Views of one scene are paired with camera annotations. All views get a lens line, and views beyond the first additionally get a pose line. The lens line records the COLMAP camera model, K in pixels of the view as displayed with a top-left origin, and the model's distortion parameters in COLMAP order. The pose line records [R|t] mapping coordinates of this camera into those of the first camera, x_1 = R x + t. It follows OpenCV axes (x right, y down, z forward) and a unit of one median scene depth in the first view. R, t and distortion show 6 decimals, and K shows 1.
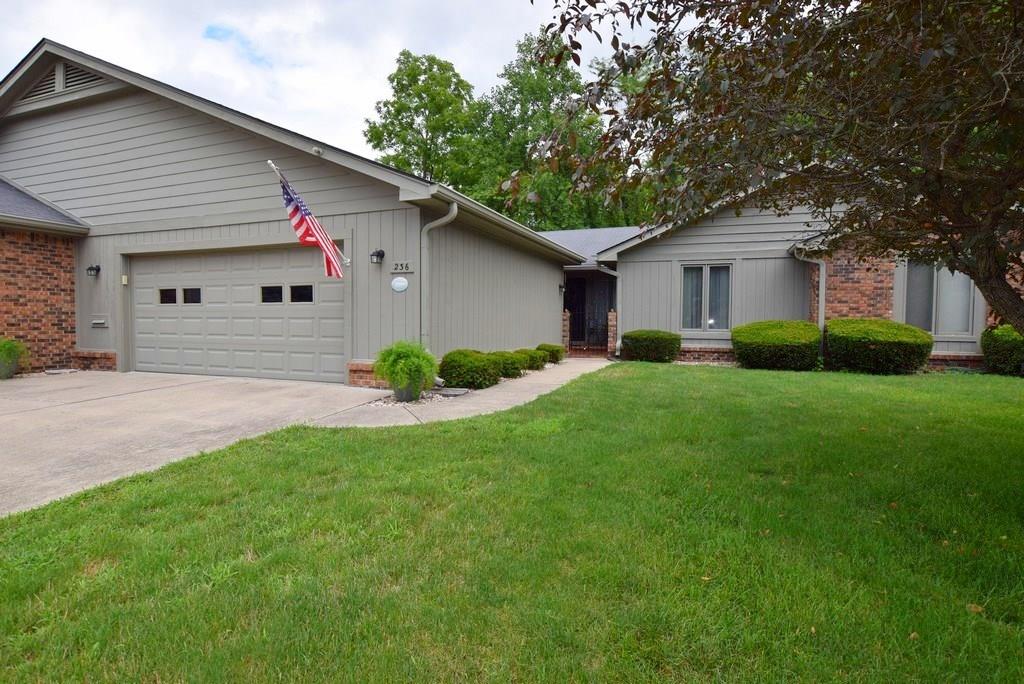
lens RADIAL K [[516.1, 0, 512.5], [0, 516.1, 342.3], [0, 0, 1]] dist [-0.014293, -0.002618]
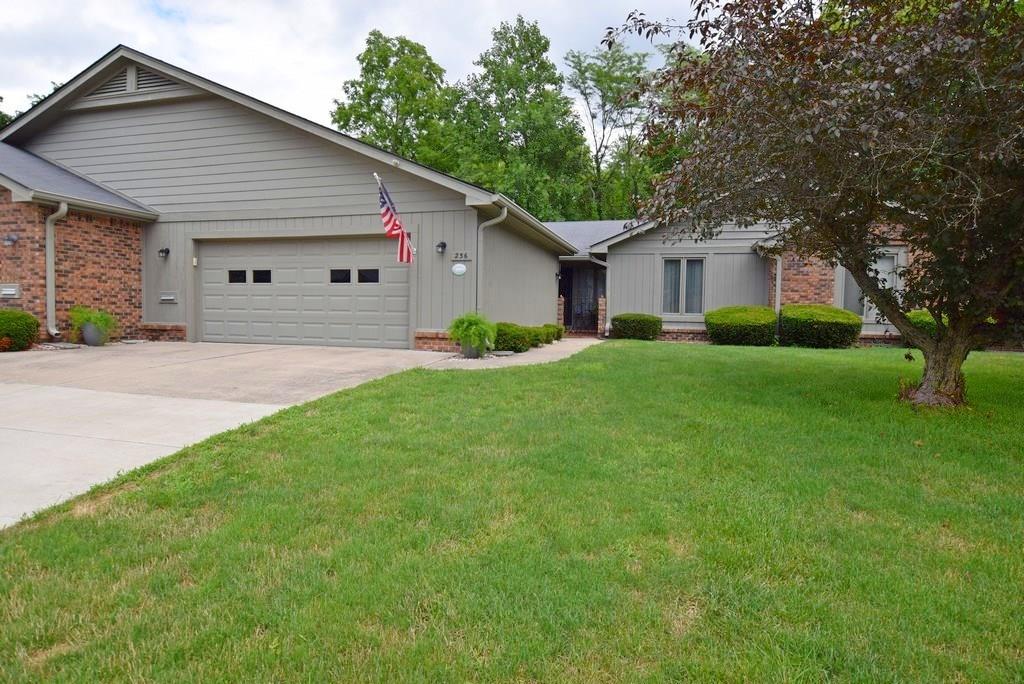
lens RADIAL K [[559.2, 0, 510.8], [0, 559.2, 341.0], [0, 0, 1]] dist [-0.013640, 0.001394]
pose [[0.996170, 0.006435, 0.087200, -0.159425], [-0.007094, 0.999949, 0.007255, 0.040159], [-0.087149, -0.007846, 0.996164, -0.292576]]
